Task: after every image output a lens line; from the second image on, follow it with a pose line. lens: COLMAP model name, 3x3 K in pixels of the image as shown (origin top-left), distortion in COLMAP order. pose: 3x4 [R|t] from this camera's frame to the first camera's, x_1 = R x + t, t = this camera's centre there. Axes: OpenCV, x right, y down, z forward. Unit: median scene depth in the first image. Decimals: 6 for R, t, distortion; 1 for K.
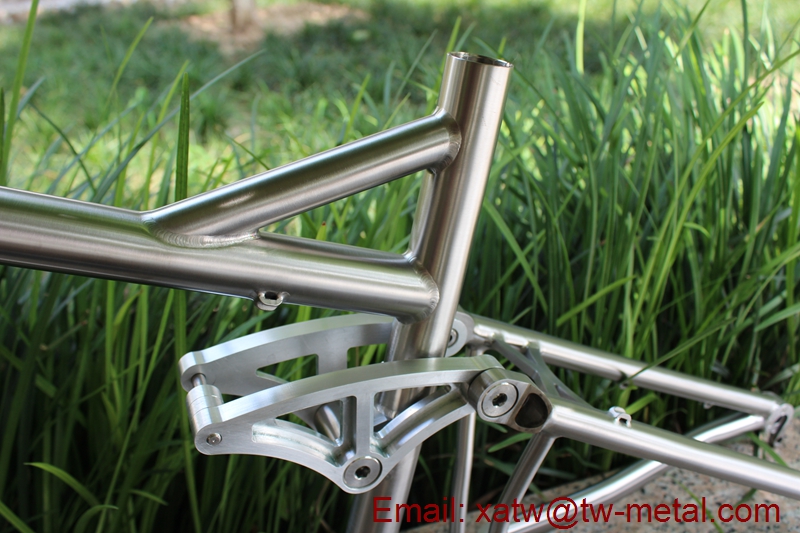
lens RADIAL K [[767.4, 0, 400.0], [0, 767.4, 266.5], [0, 0, 1]] dist [-0.127731, 0.151717]
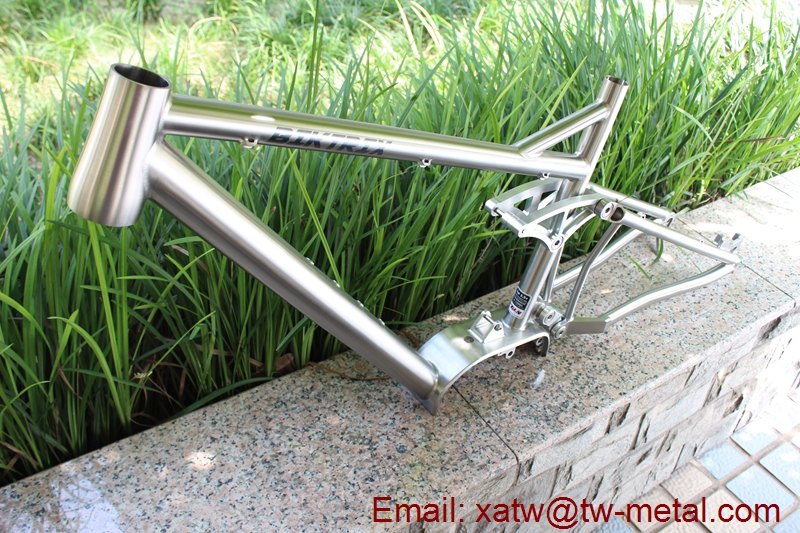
lens RADIAL K [[767.4, 0, 400.0], [0, 767.4, 266.5], [0, 0, 1]] dist [-0.127731, 0.151717]
pose [[0.965045, -0.080596, 0.249385, -1.164824], [0.030182, 0.979388, 0.199720, -0.166960], [-0.260341, -0.185212, 0.947586, -1.238286]]
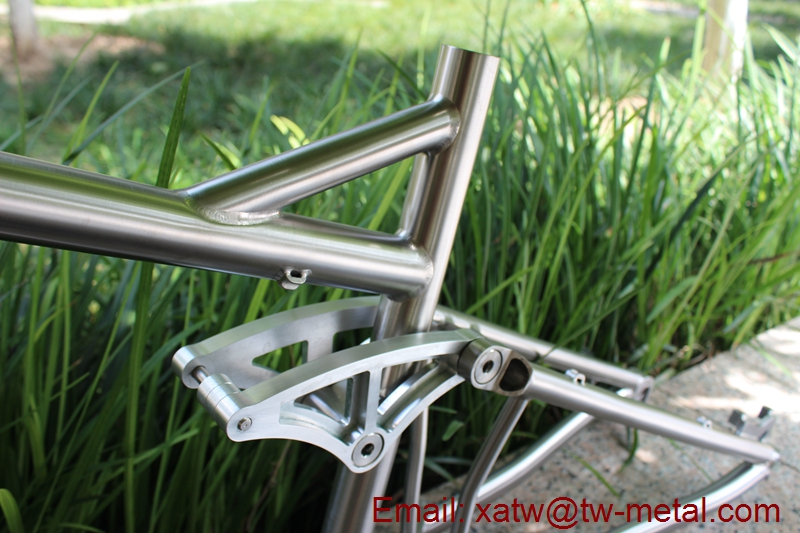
lens RADIAL K [[767.4, 0, 400.0], [0, 767.4, 266.5], [0, 0, 1]] dist [-0.127731, 0.151717]
pose [[0.955697, -0.047773, 0.290449, -0.289887], [0.062994, 0.997075, -0.043277, 0.071054], [-0.287532, 0.059656, 0.955911, -0.005138]]
